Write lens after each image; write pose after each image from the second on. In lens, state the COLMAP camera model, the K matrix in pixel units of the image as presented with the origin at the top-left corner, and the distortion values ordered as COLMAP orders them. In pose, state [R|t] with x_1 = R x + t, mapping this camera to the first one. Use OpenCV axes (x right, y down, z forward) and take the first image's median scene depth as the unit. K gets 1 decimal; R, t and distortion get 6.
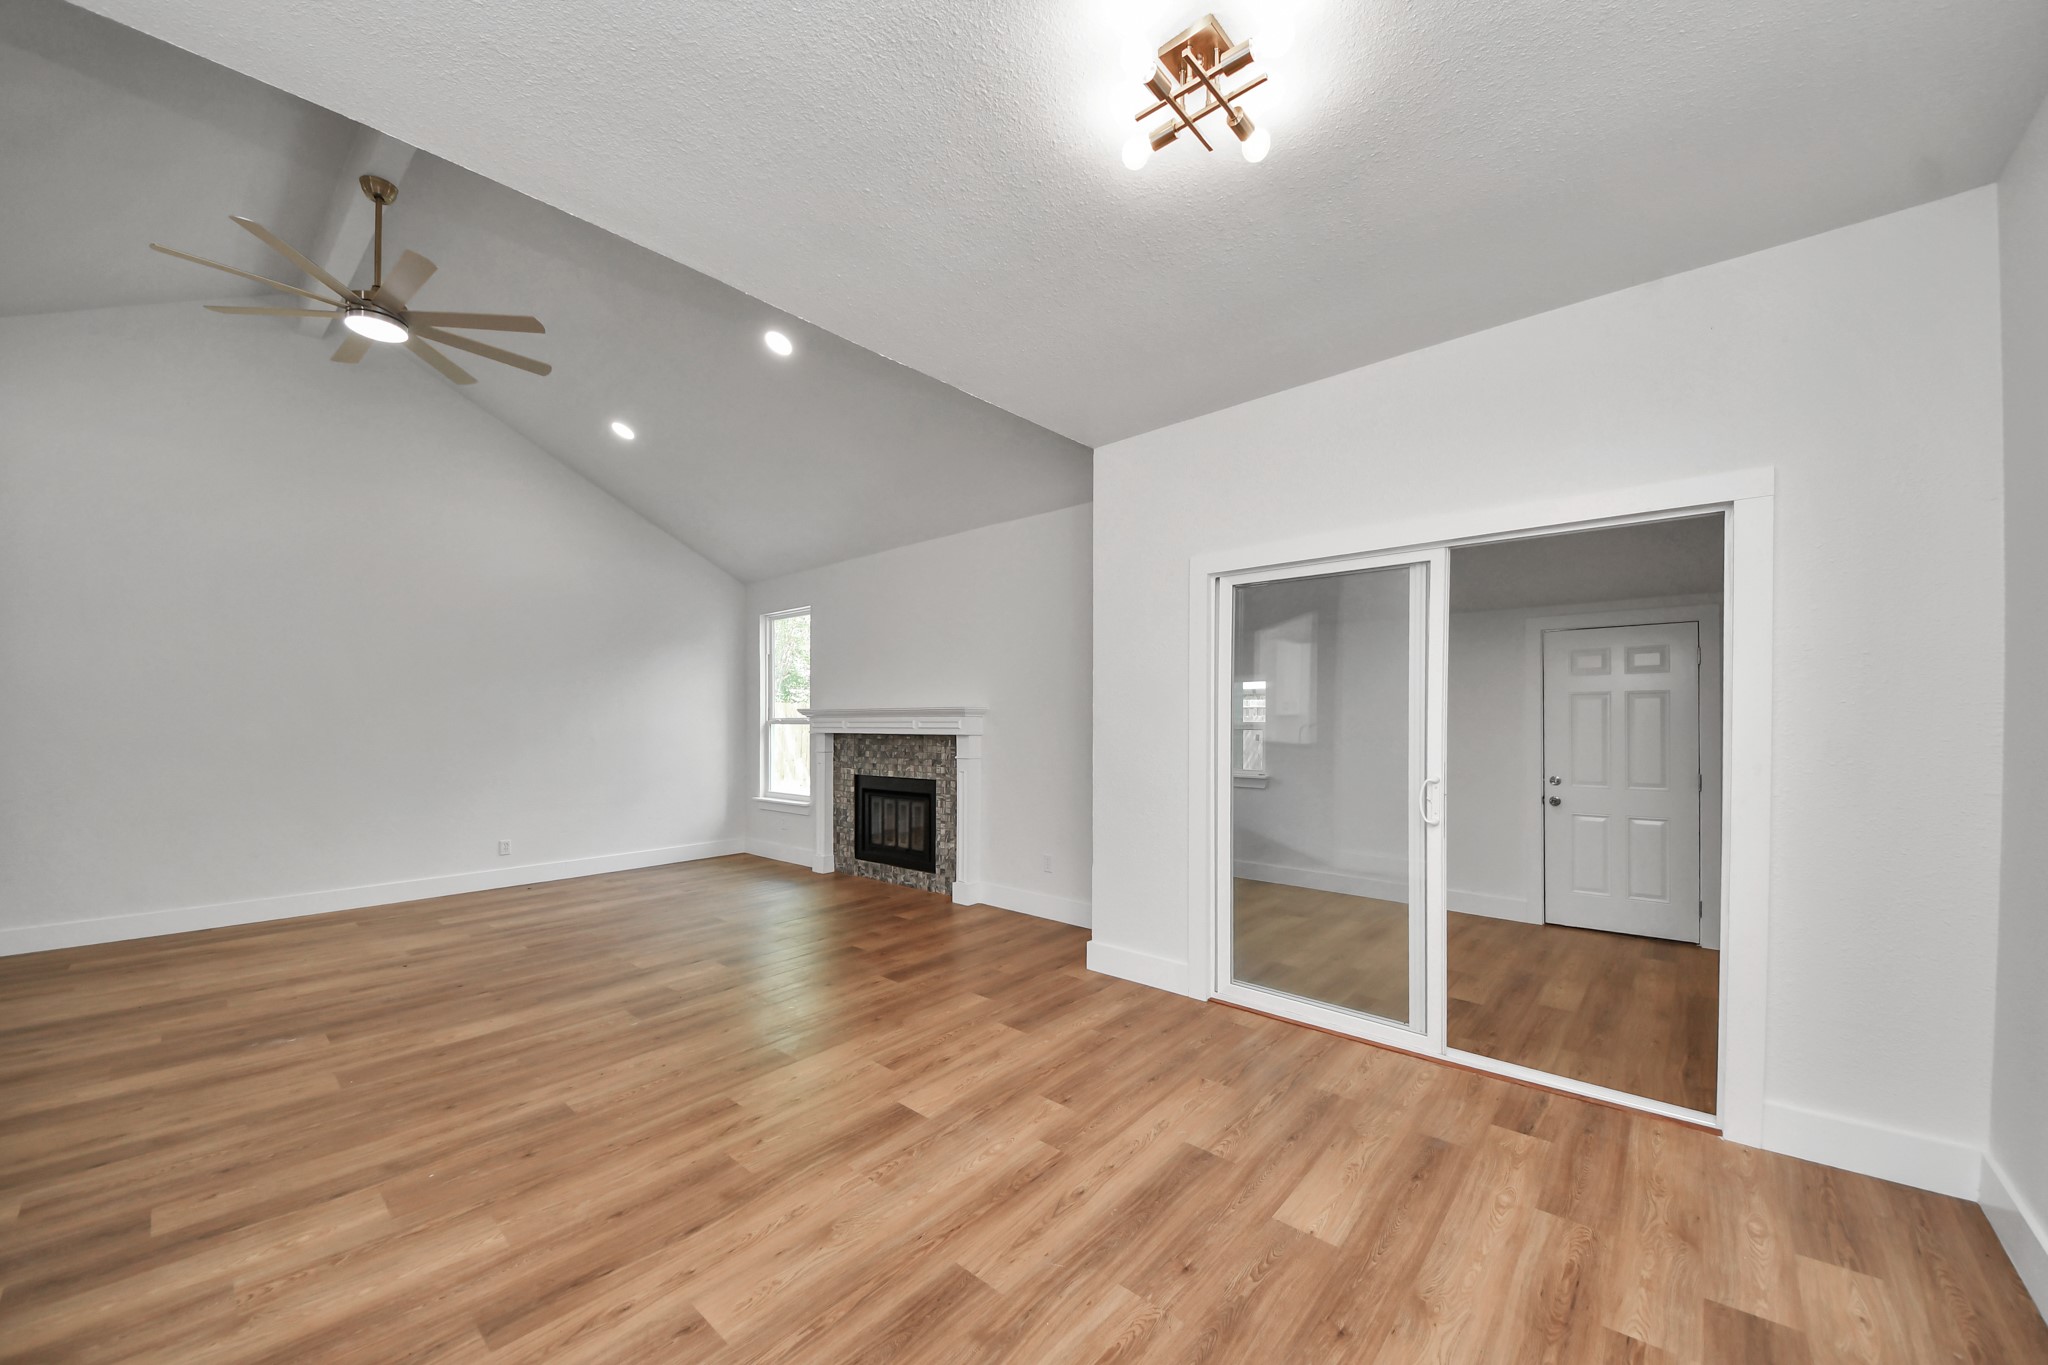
lens RADIAL K [[756.6, 0, 1039.9], [0, 756.6, 714.7], [0, 0, 1]] dist [0.015212, -0.014994]
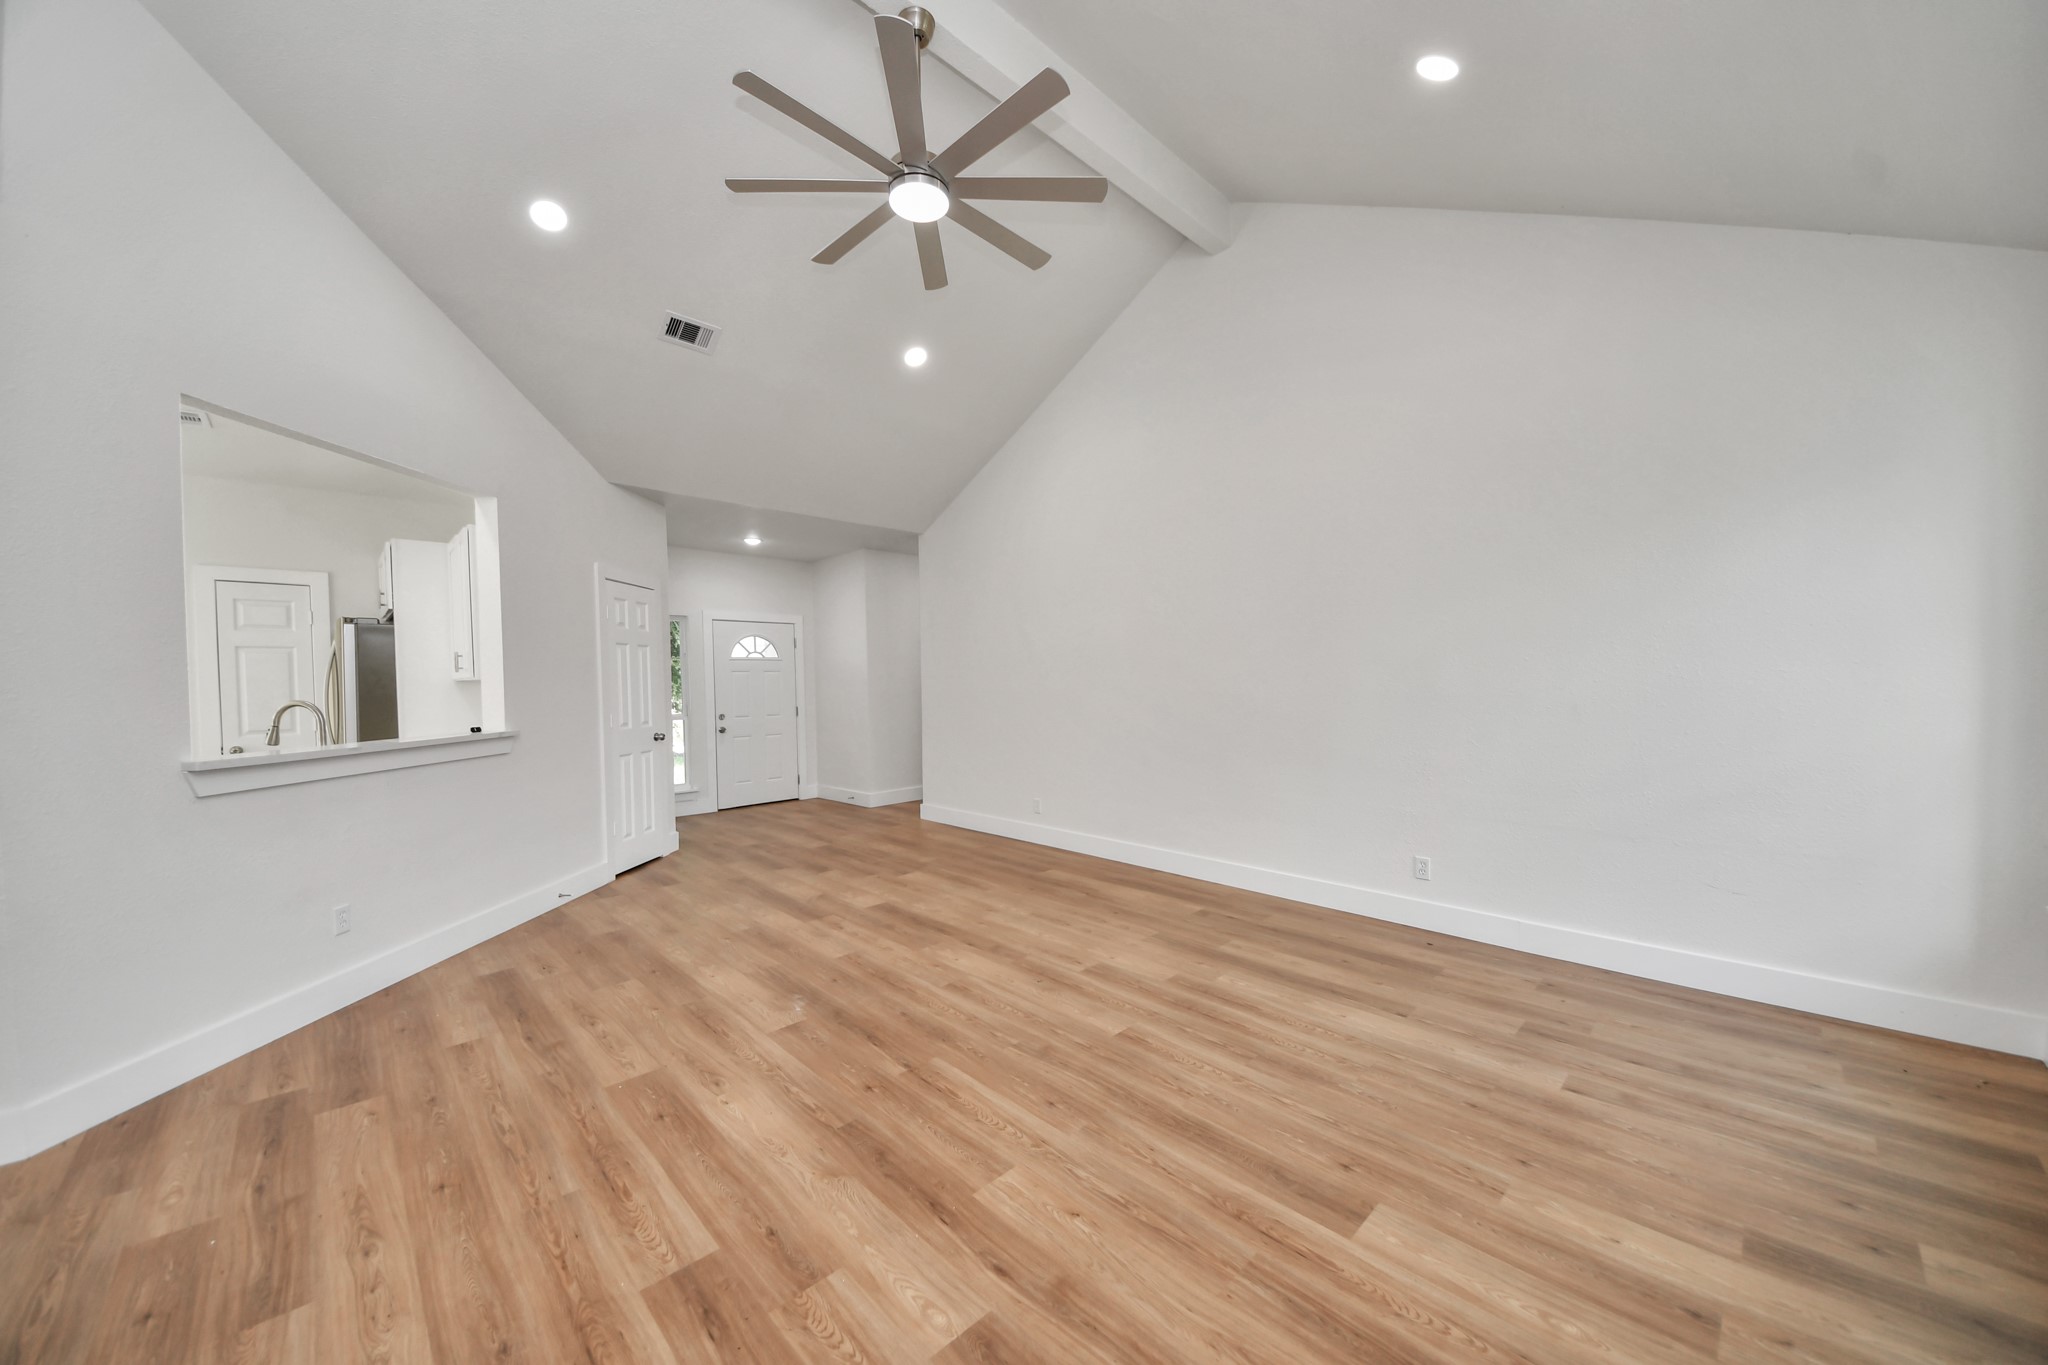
lens RADIAL K [[728.6, 0, 1020.9], [0, 728.6, 697.9], [0, 0, 1]] dist [0.025633, -0.016888]
pose [[-0.104539, 0.031851, -0.994011, -0.109691], [0.019255, 0.999364, 0.029997, 0.007980], [0.994334, -0.016004, -0.105086, 1.639046]]
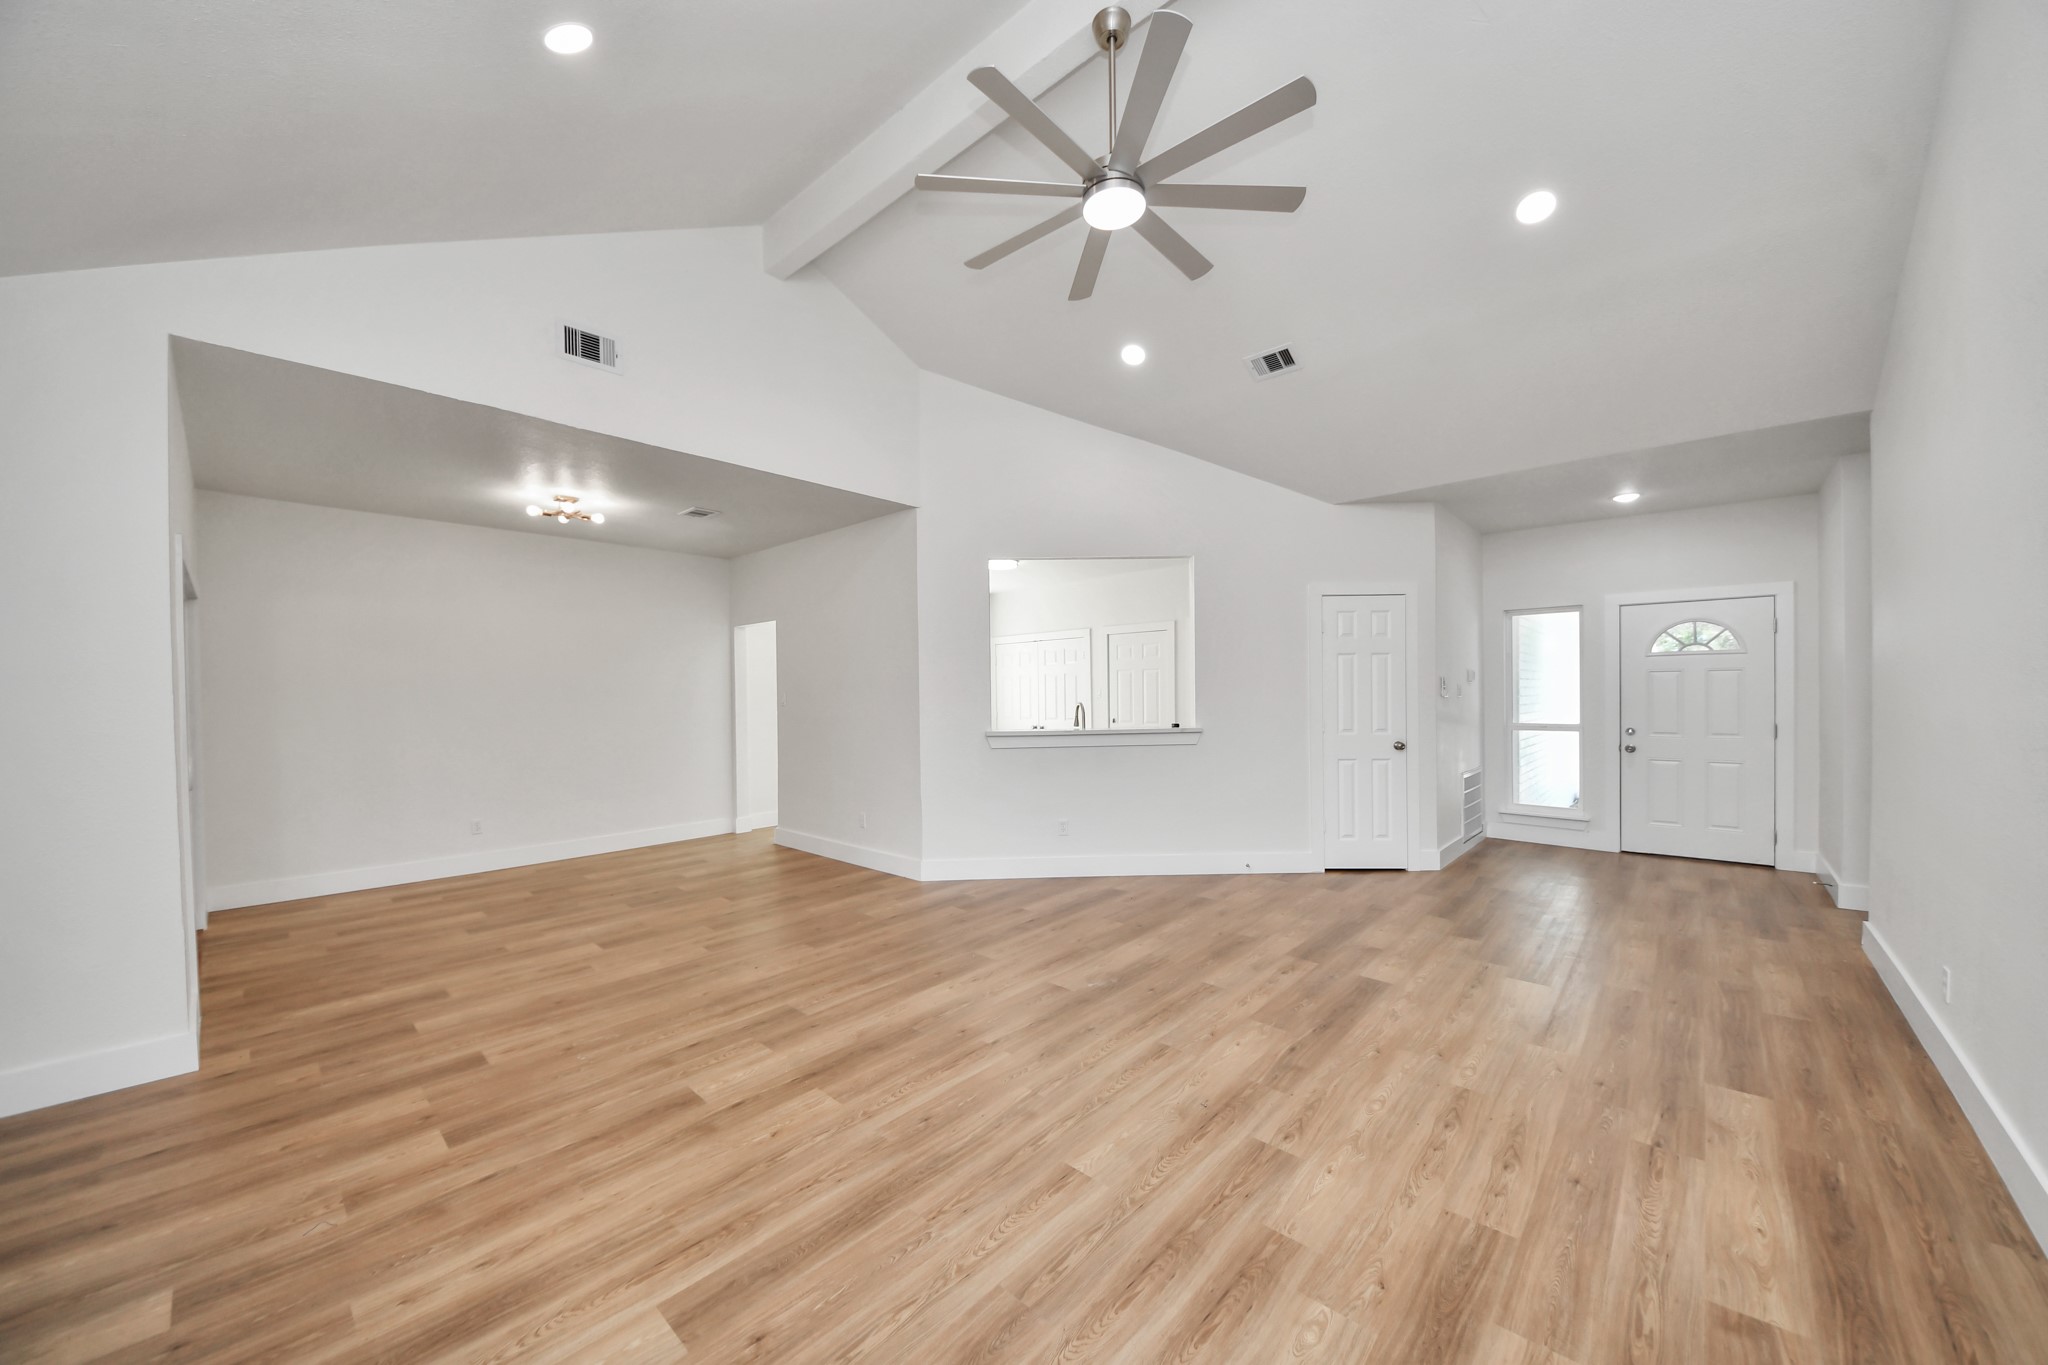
lens RADIAL K [[728.6, 0, 1020.9], [0, 728.6, 697.9], [0, 0, 1]] dist [0.025633, -0.016888]
pose [[-0.999061, 0.014857, 0.040692, -1.105651], [0.015472, 0.999770, 0.014851, -0.016223], [-0.040462, 0.015467, -0.999061, 2.453446]]
